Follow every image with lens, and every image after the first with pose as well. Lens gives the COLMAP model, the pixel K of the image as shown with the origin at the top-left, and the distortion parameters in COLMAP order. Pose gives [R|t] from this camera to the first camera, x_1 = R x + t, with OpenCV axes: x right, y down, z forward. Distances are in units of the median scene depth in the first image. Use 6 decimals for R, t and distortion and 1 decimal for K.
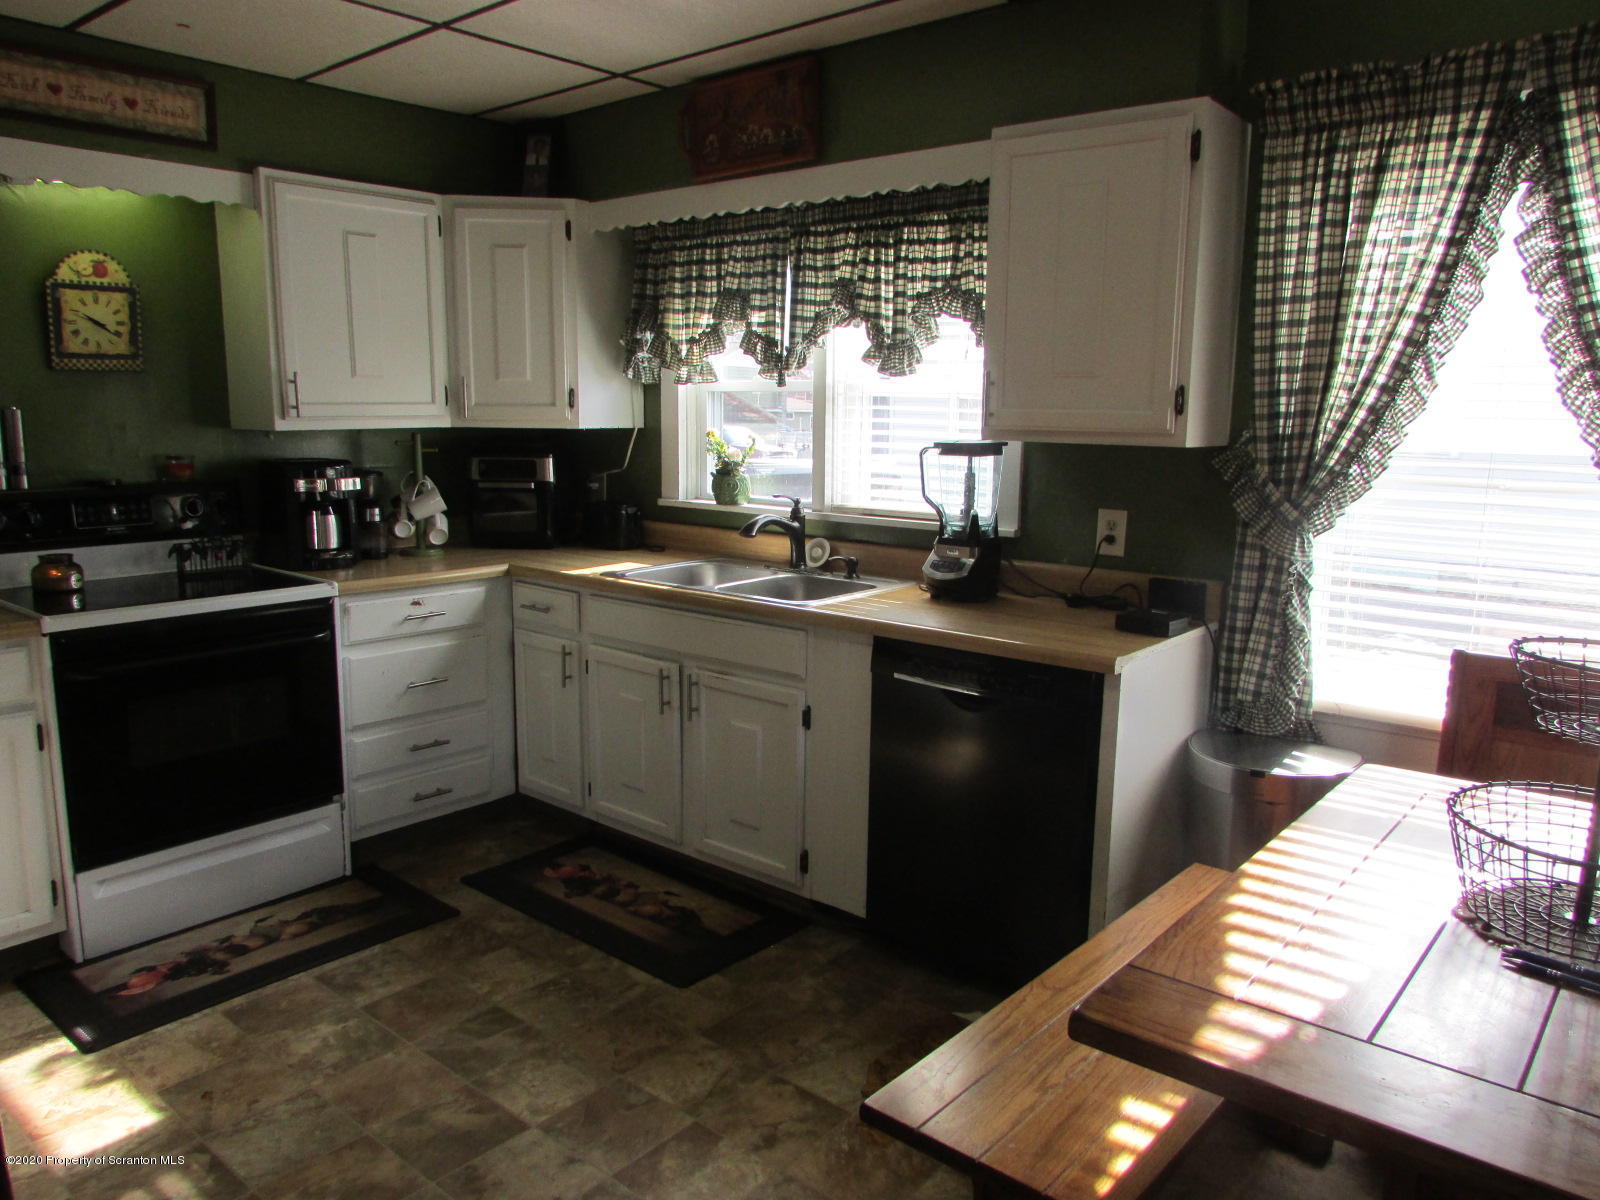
lens RADIAL K [[1153.7, 0, 795.3], [0, 1153.7, 596.6], [0, 0, 1]] dist [-0.014601, 0.010719]
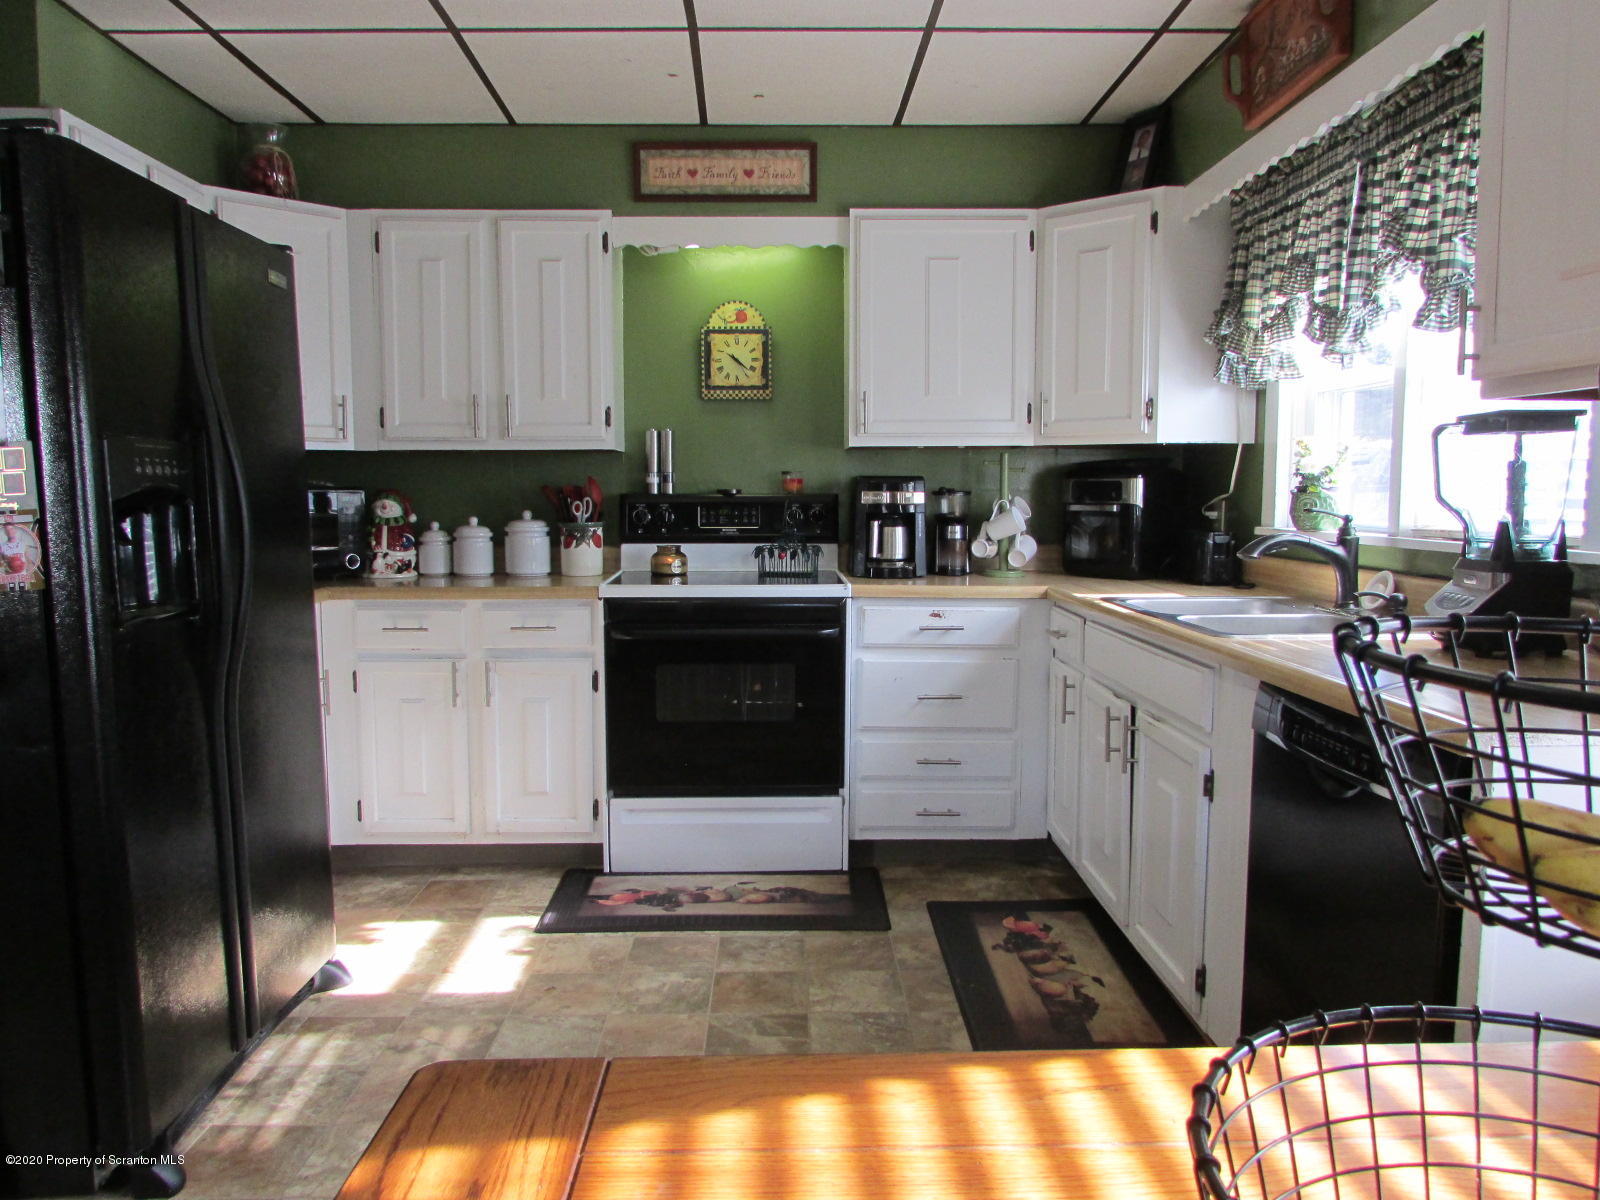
lens RADIAL K [[1153.7, 0, 801.6], [0, 1153.7, 590.1], [0, 0, 1]] dist [-0.014601, 0.010719]
pose [[0.664705, 0.055834, -0.745017, 0.354689], [-0.118006, 0.992532, -0.030902, 0.031099], [0.737728, 0.108457, 0.666330, 0.268988]]
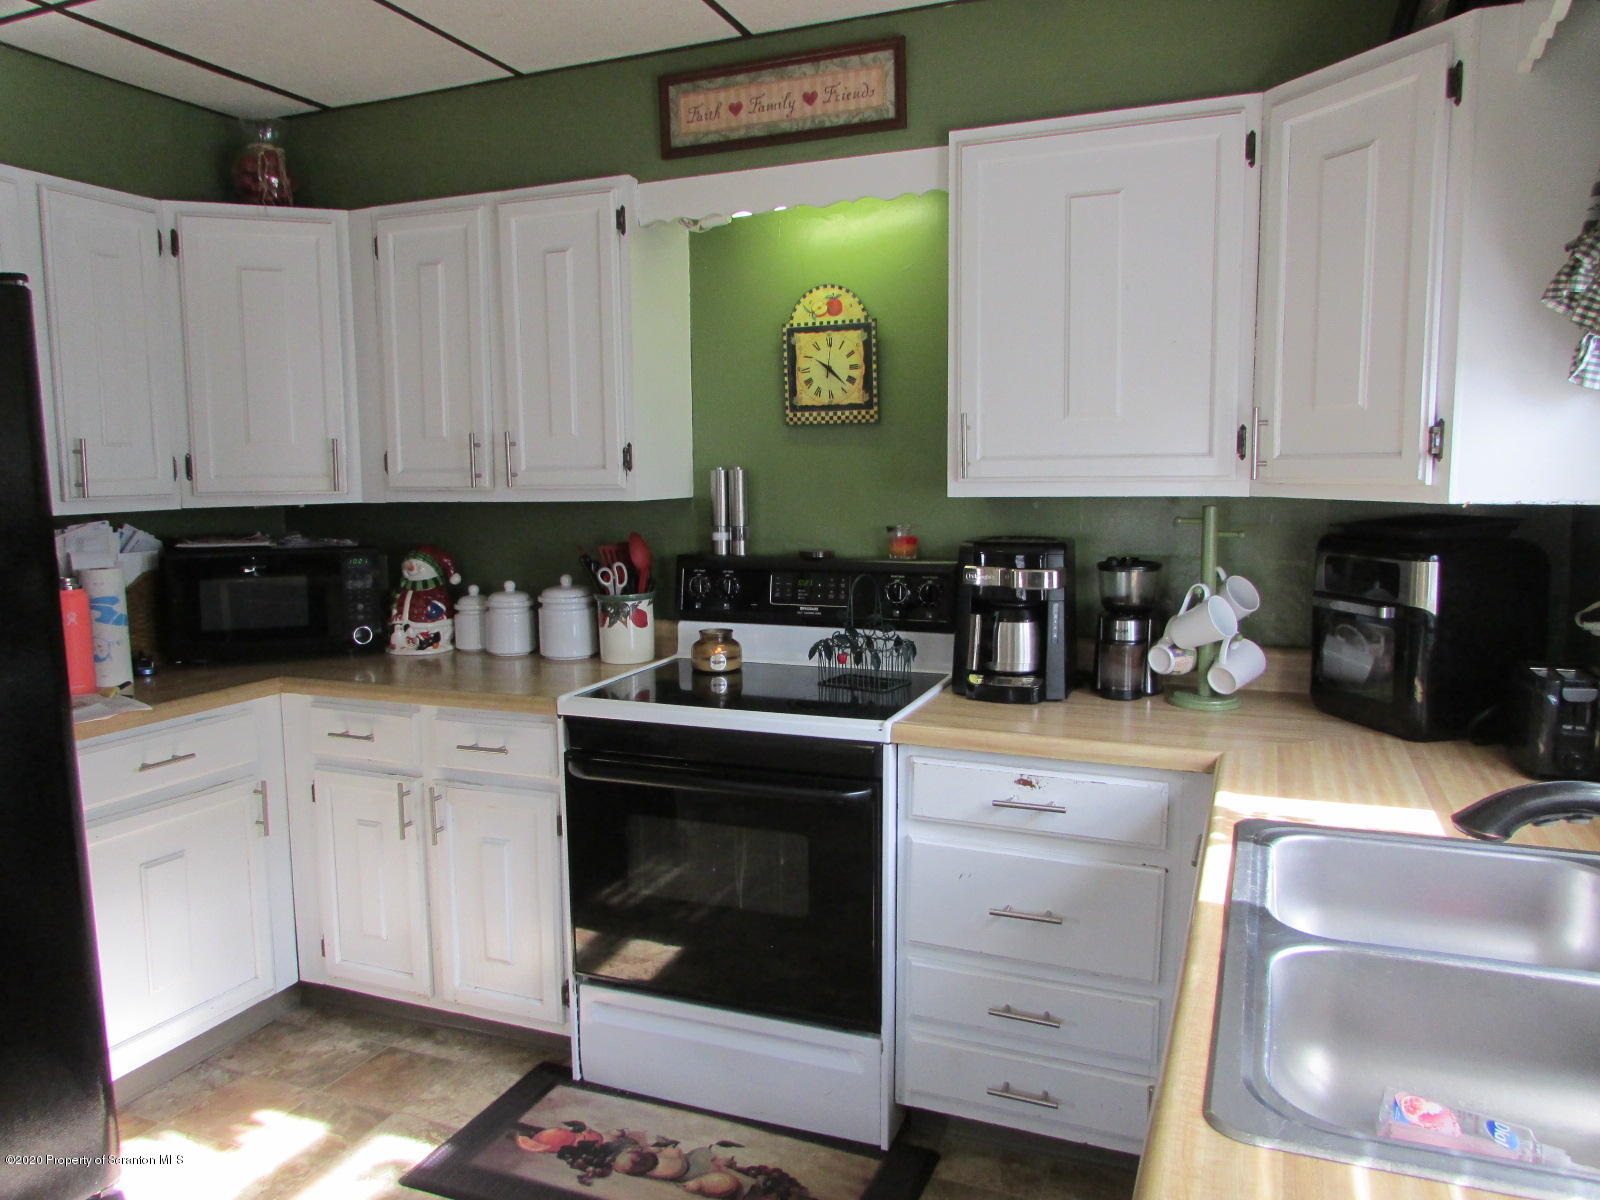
lens RADIAL K [[1153.7, 0, 797.3], [0, 1153.7, 596.5], [0, 0, 1]] dist [-0.014601, 0.010719]
pose [[0.296720, 0.097235, -0.950001, 0.218684], [-0.145394, 0.987805, 0.055692, -0.115219], [0.943831, 0.121599, 0.307239, 0.734381]]
